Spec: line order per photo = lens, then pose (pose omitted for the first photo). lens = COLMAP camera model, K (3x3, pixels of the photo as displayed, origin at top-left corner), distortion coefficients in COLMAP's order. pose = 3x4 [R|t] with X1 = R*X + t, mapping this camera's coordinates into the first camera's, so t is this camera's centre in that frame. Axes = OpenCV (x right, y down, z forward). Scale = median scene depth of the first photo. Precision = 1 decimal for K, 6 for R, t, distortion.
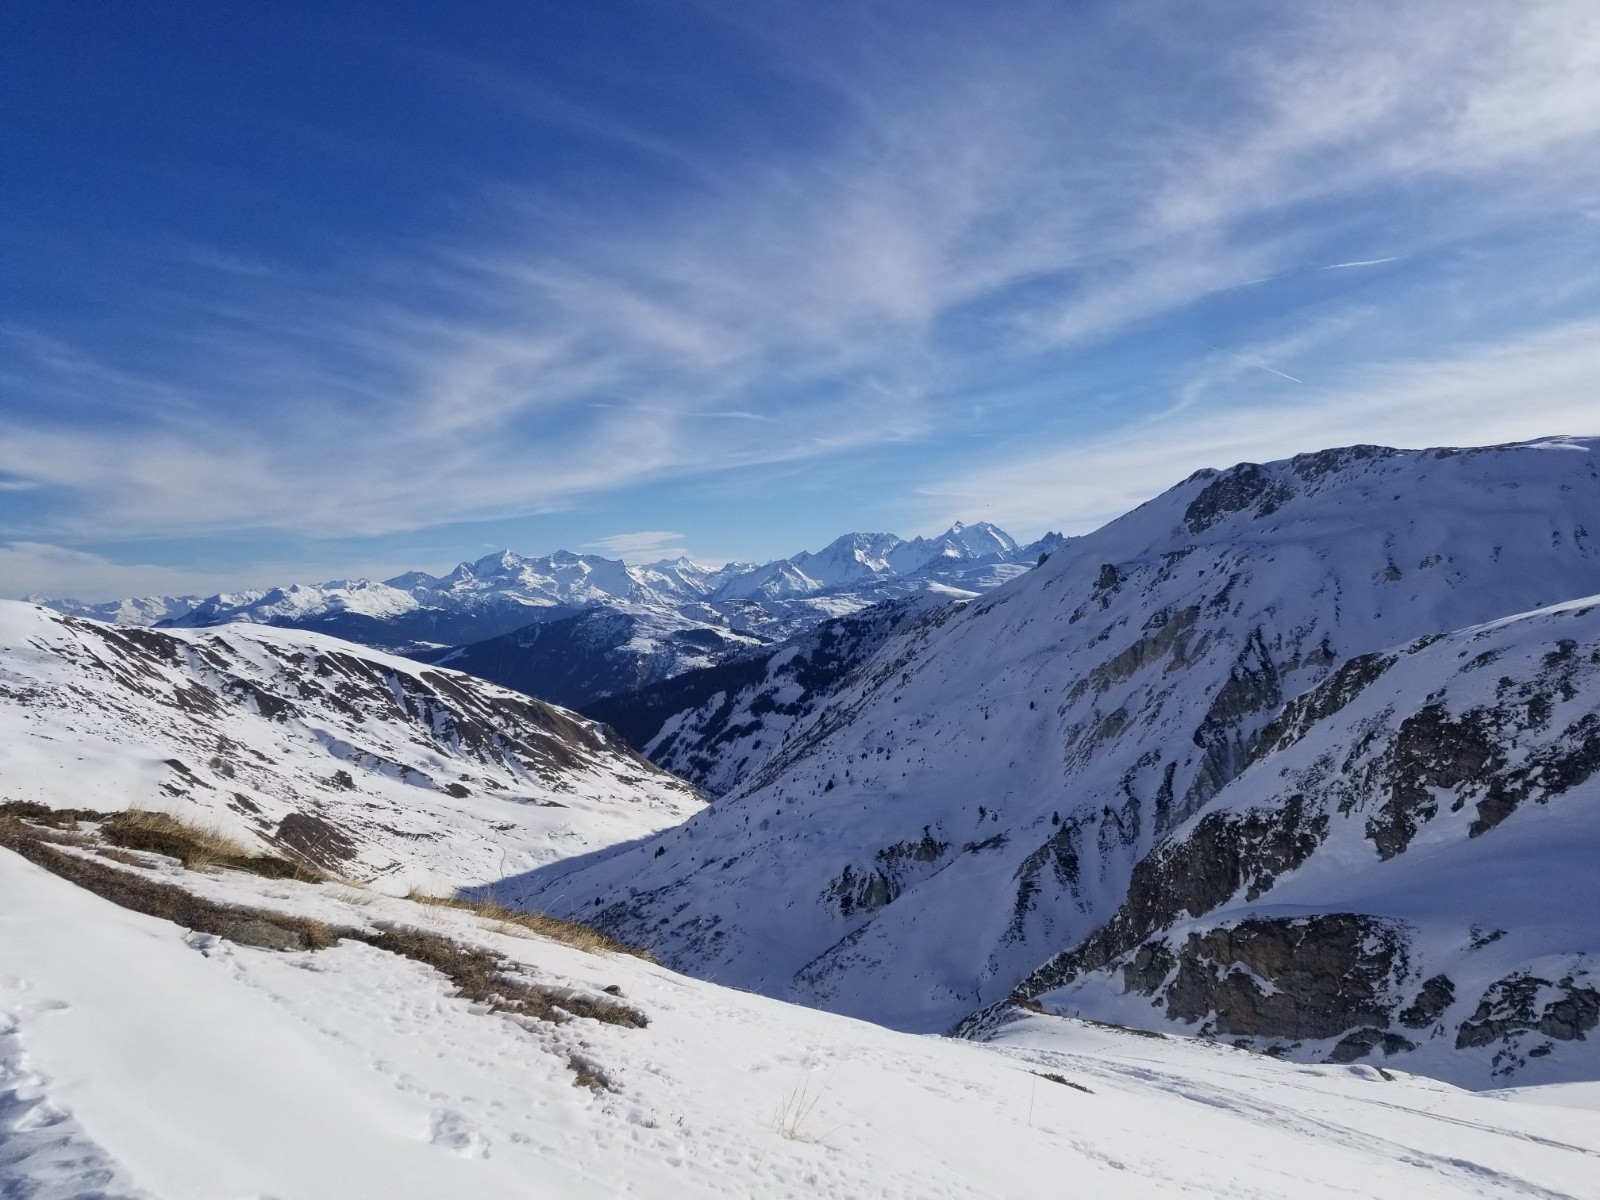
lens RADIAL K [[1179.0, 0, 801.3], [0, 1179.0, 673.7], [0, 0, 1]] dist [0.017856, -0.000993]
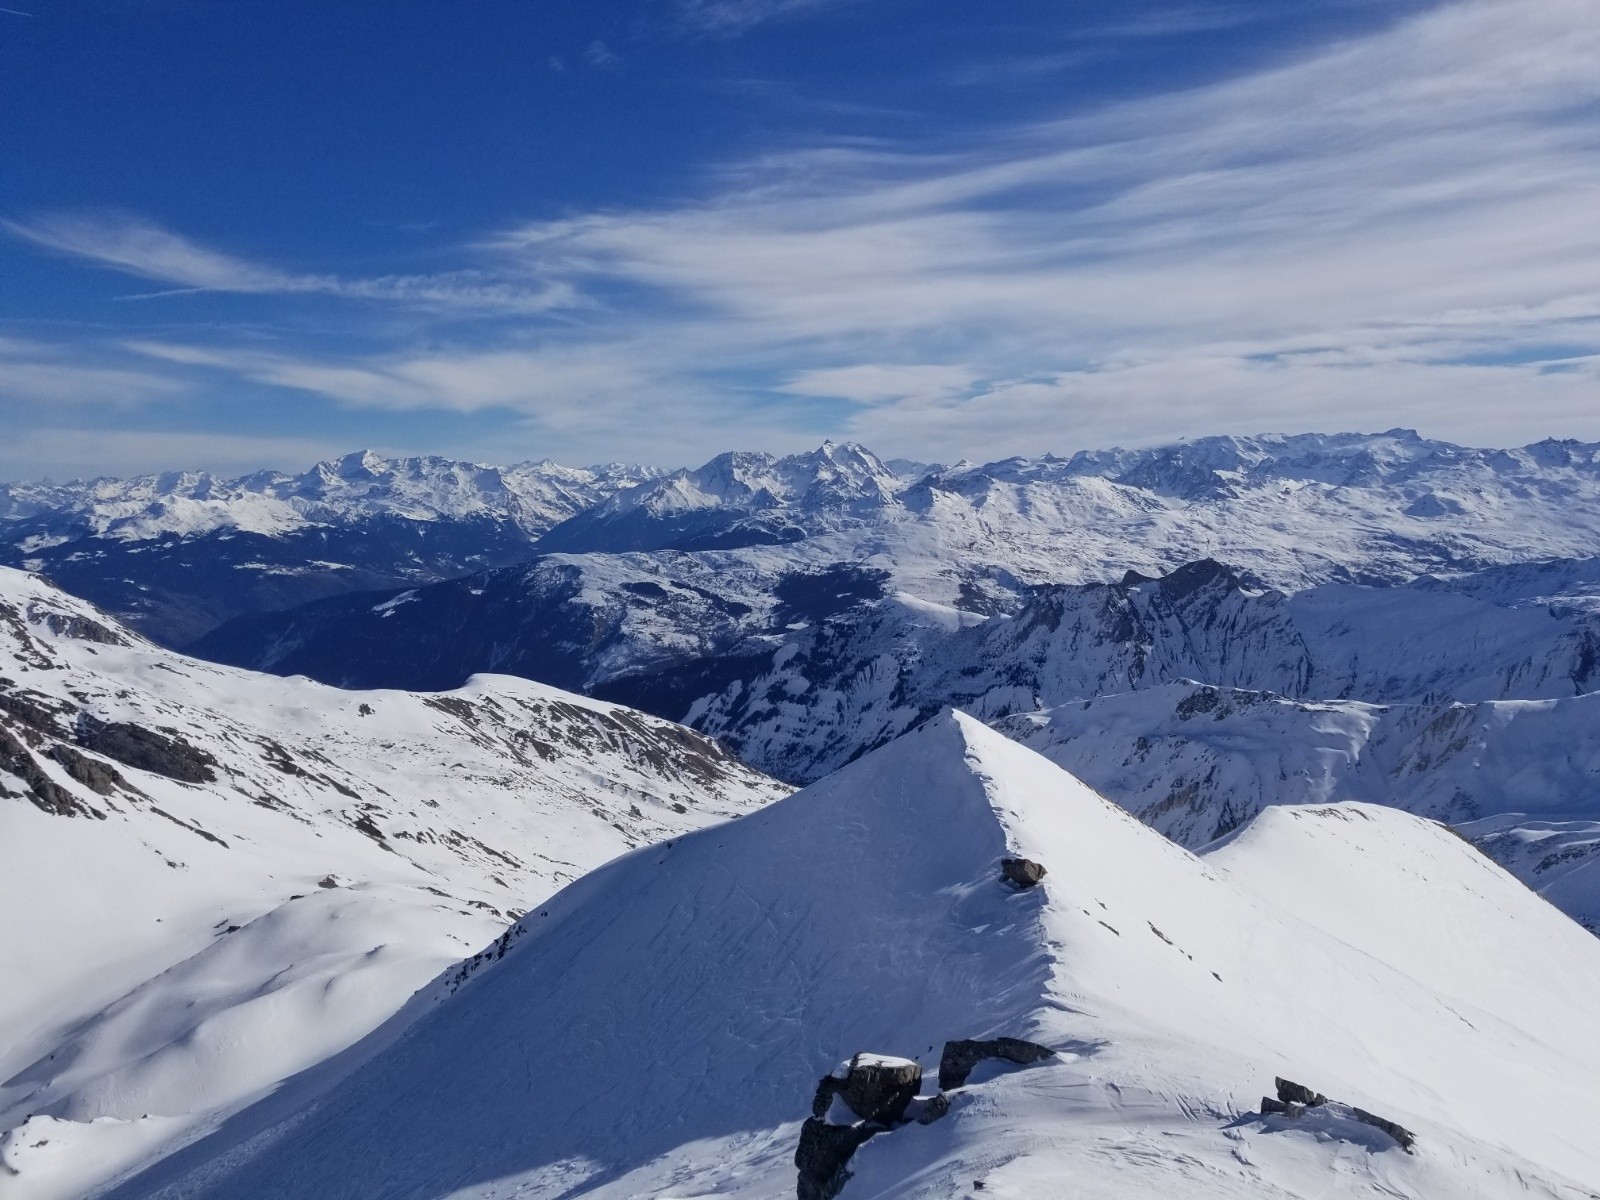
lens RADIAL K [[1231.2, 0, 800.0], [0, 1231.2, 600.0], [0, 0, 1]] dist [0.087089, -0.097505]
pose [[0.989213, 0.012817, 0.145920, -0.210566], [-0.018800, 0.999035, 0.039694, -0.133691], [-0.145270, -0.042009, 0.988500, -0.333804]]
